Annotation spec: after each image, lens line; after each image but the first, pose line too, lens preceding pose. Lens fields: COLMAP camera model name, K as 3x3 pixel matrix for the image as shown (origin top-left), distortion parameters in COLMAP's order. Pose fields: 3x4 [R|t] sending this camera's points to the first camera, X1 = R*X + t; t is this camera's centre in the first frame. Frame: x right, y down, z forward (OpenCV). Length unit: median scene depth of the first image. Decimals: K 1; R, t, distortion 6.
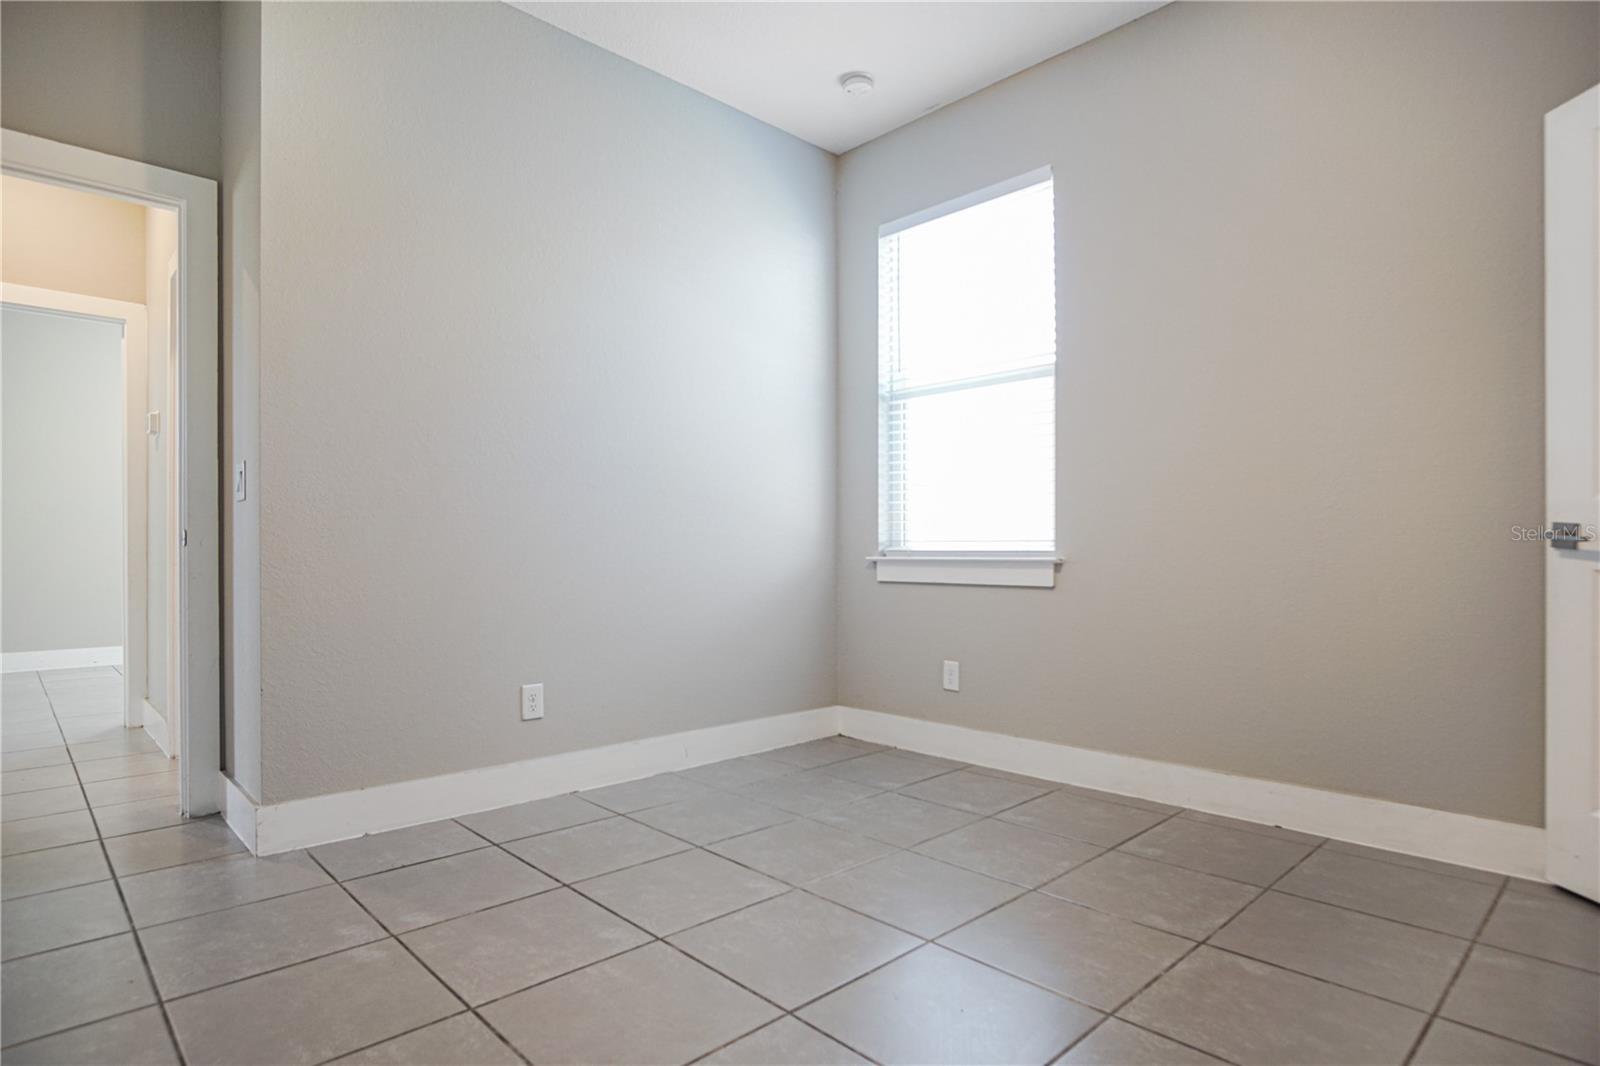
lens RADIAL K [[853.0, 0, 806.0], [0, 853.0, 541.4], [0, 0, 1]] dist [-0.017221, 0.000906]
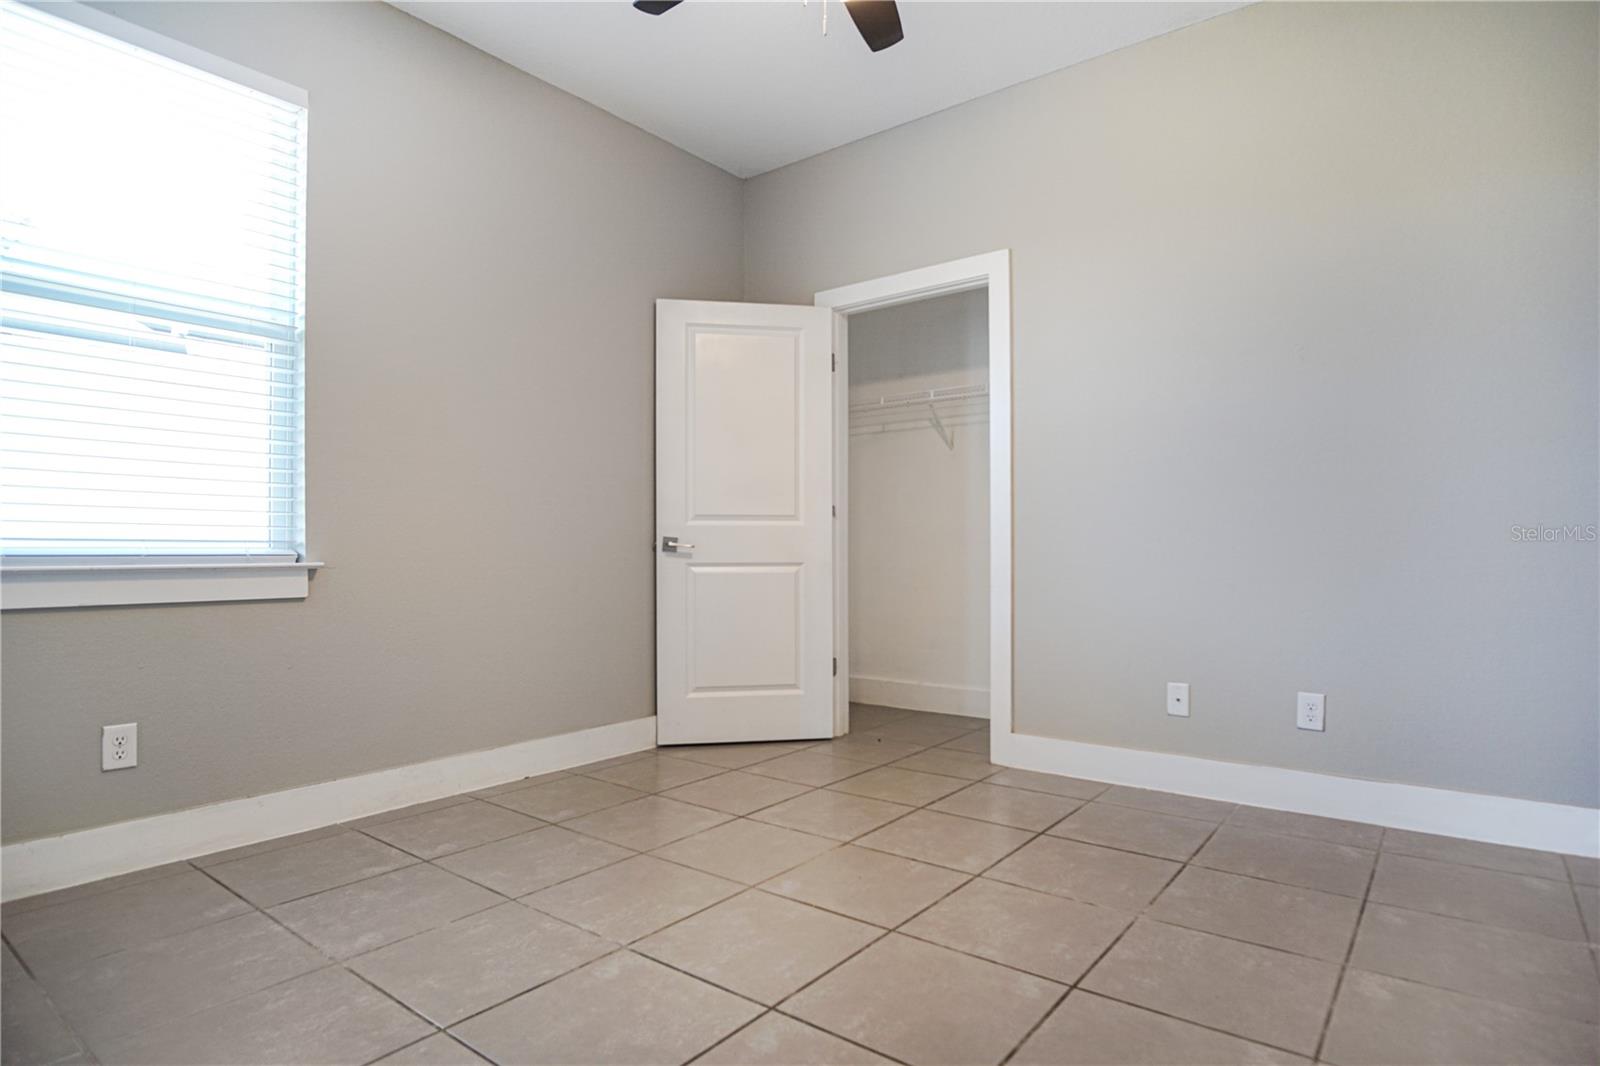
lens RADIAL K [[853.0, 0, 806.0], [0, 853.0, 532.7], [0, 0, 1]] dist [-0.017221, 0.000906]
pose [[-0.132412, 0.022667, 0.990936, -0.768052], [-0.006526, 0.999697, -0.023739, 0.008420], [-0.991173, -0.009610, -0.132224, 0.806380]]
